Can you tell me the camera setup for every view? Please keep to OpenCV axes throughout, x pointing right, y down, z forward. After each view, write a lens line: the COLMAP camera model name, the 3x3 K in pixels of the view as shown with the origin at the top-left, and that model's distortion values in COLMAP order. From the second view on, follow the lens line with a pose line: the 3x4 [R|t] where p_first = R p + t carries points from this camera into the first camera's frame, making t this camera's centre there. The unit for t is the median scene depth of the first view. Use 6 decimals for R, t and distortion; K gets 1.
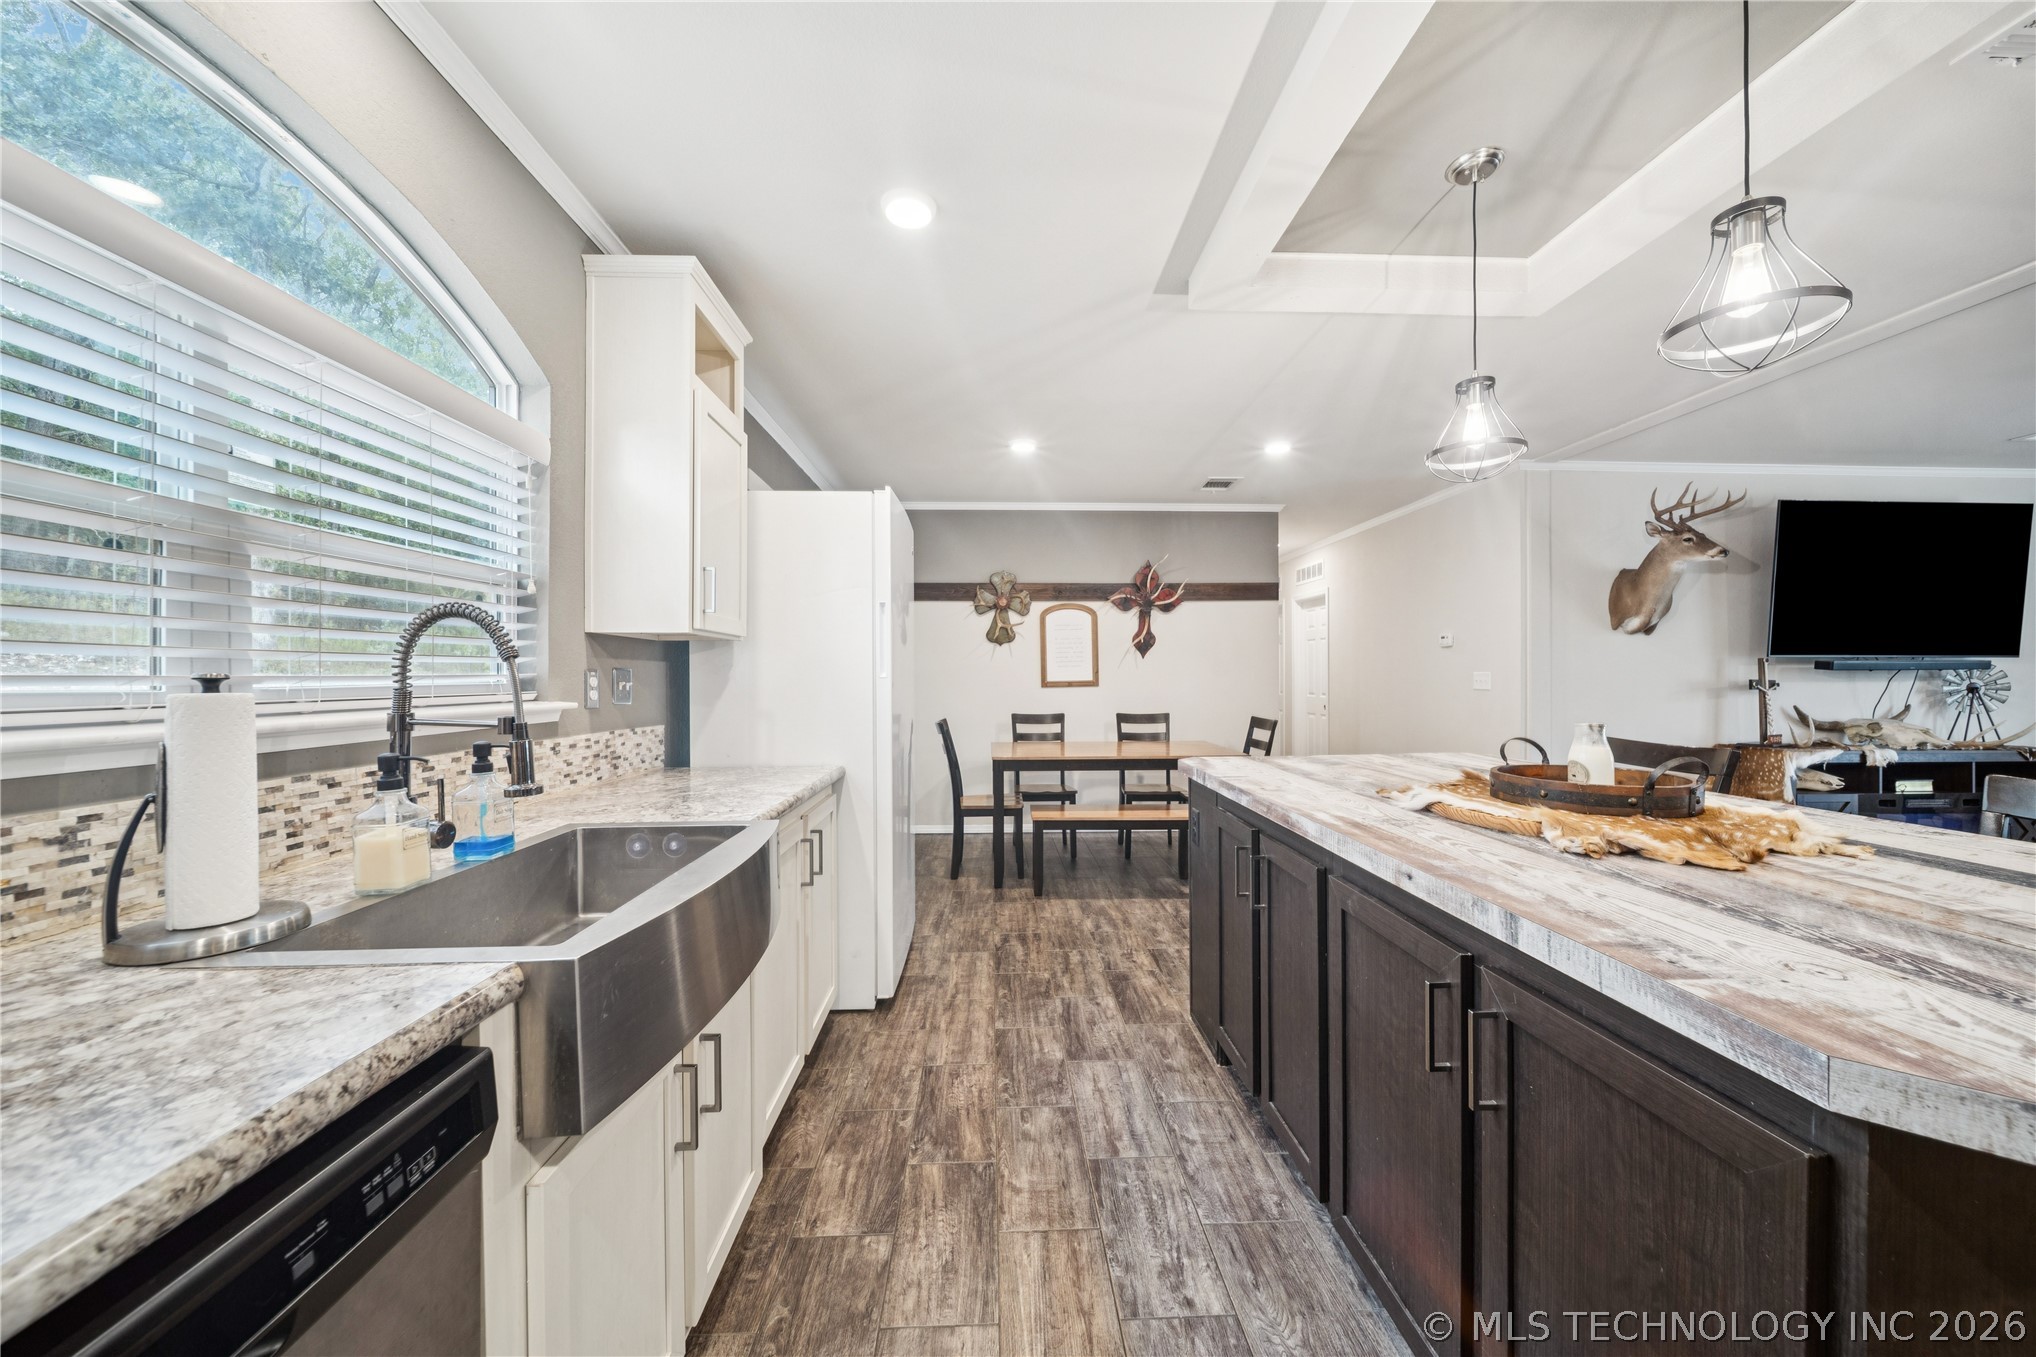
lens RADIAL K [[715.0, 0, 1019.2], [0, 715.0, 680.4], [0, 0, 1]] dist [-0.000622, -0.001269]
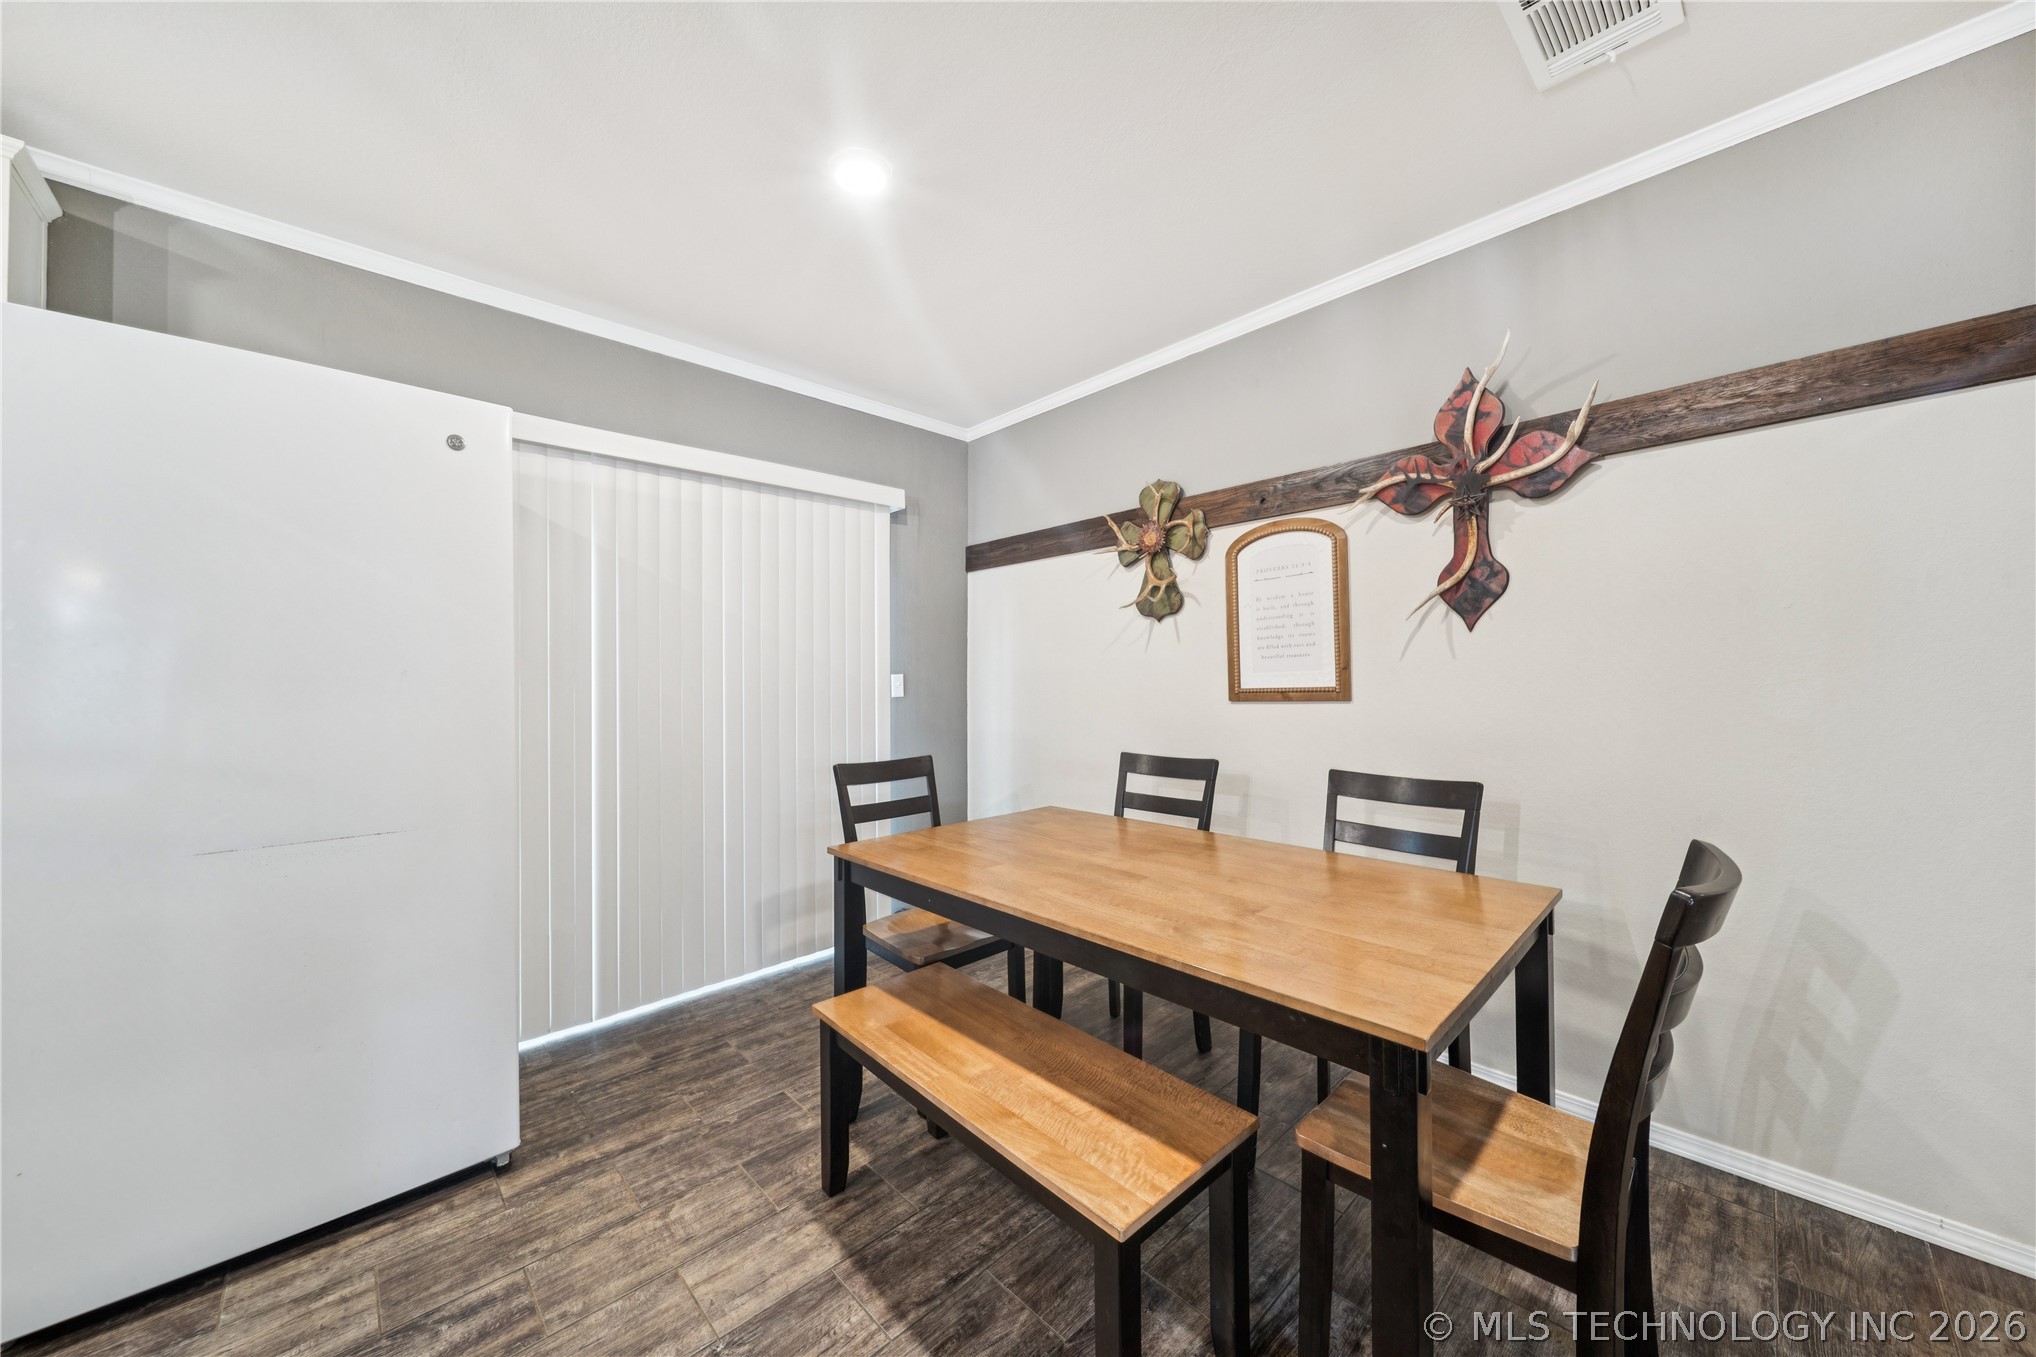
lens RADIAL K [[714.6, 0, 1019.2], [0, 714.6, 675.2], [0, 0, 1]] dist [0.001747, -0.002009]
pose [[0.662046, -0.008877, -0.749411, 0.580317], [0.001348, 0.999942, -0.010654, -0.005587], [0.749462, 0.006043, 0.662020, 1.088587]]
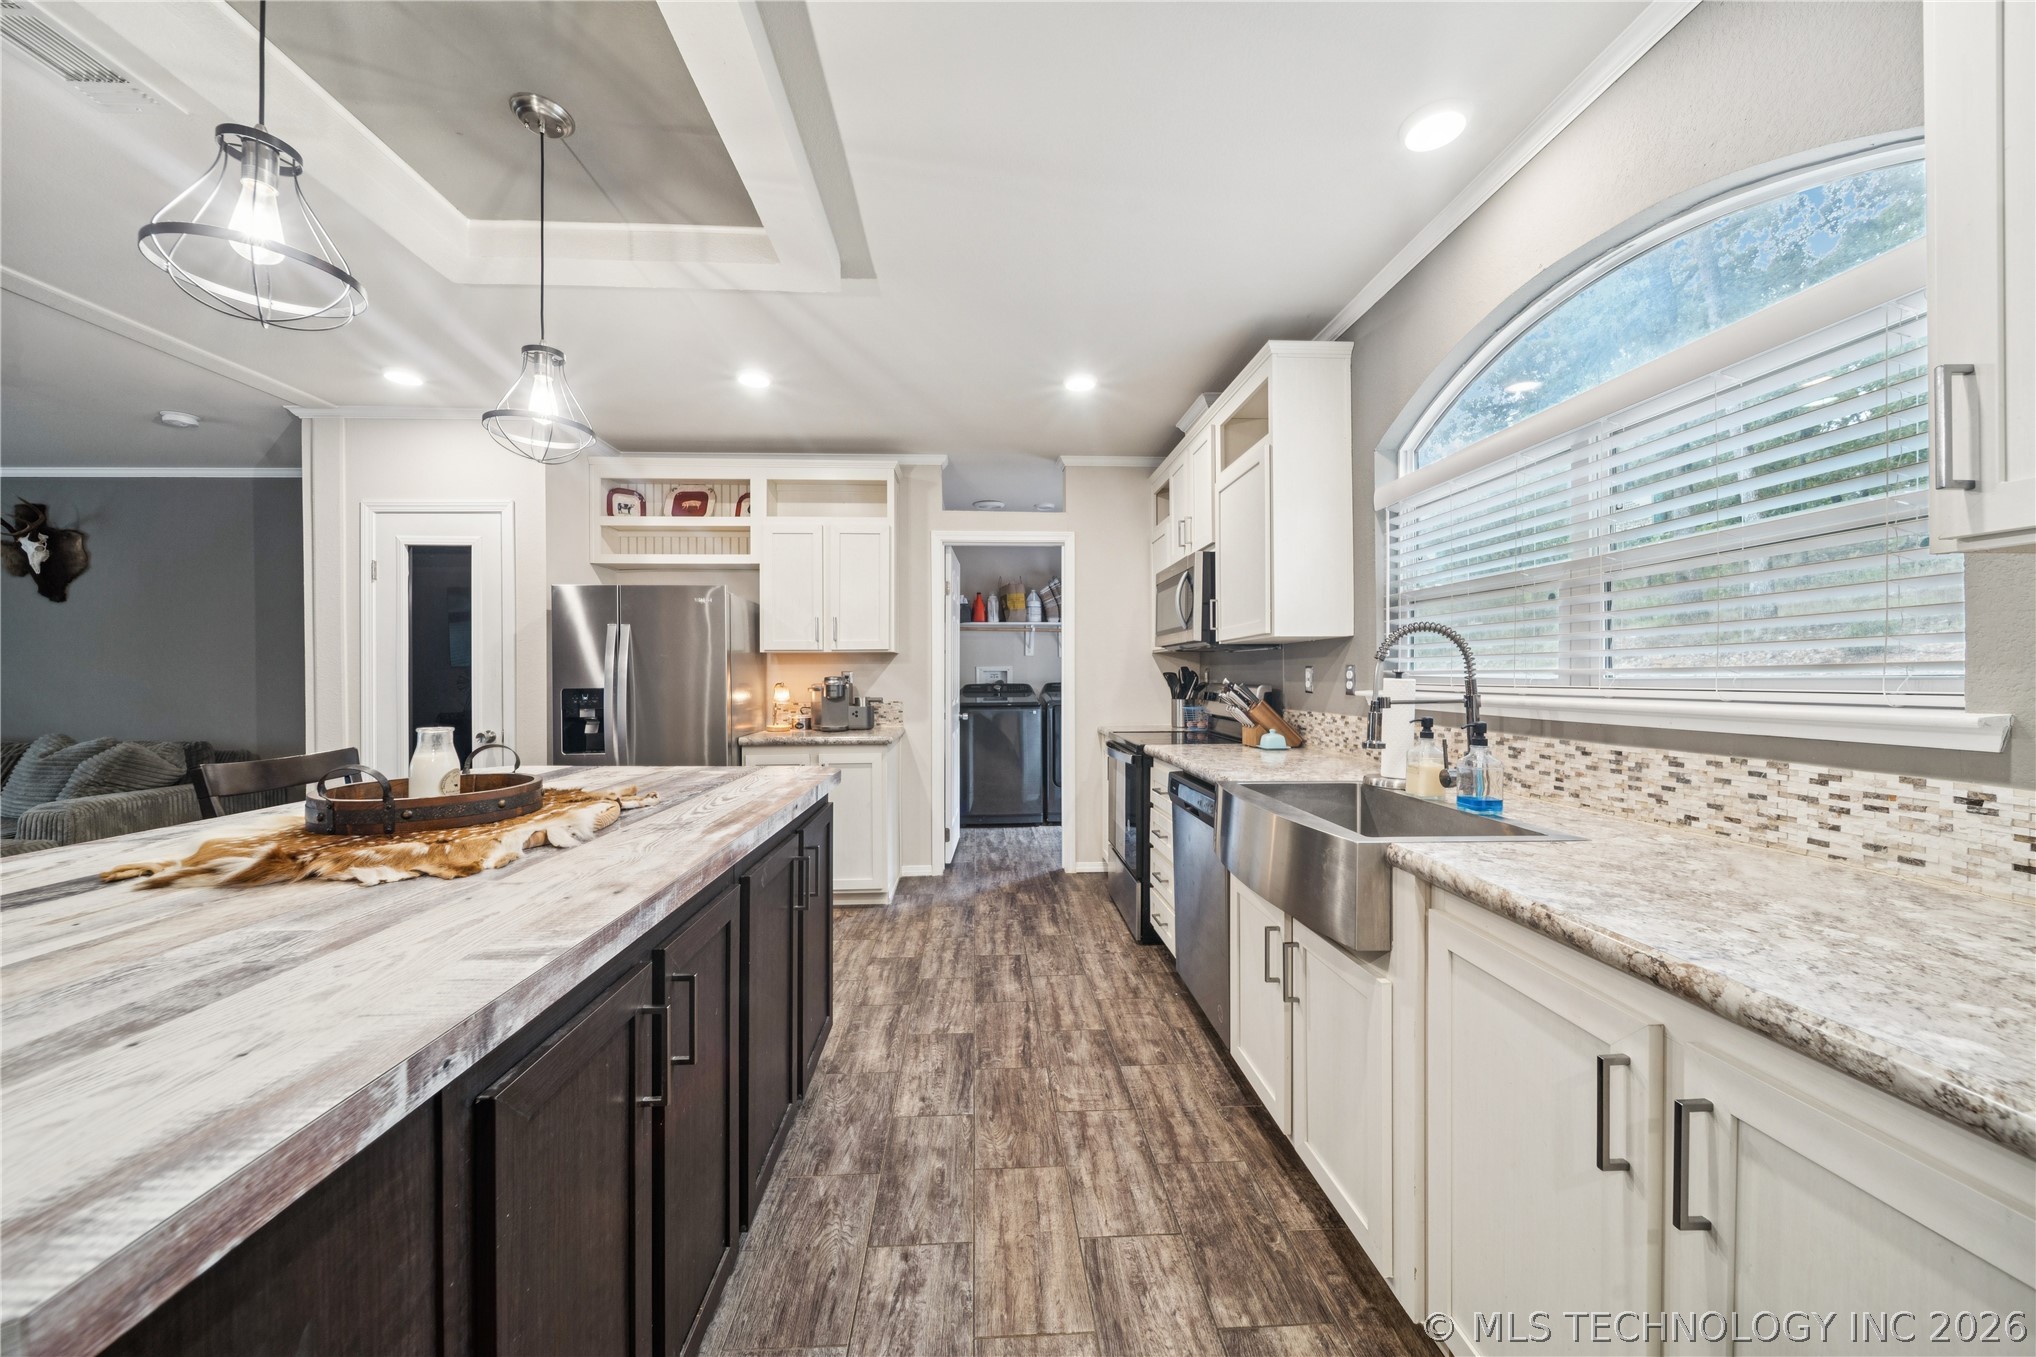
lens RADIAL K [[719.6, 0, 1013.8], [0, 719.6, 673.6], [0, 0, 1]] dist [0.000633, -0.001536]
pose [[-0.999942, 0.006226, -0.008782, 0.037906], [0.006211, 0.999979, 0.001761, -0.002876], [0.008793, 0.001707, -0.999960, 0.994575]]
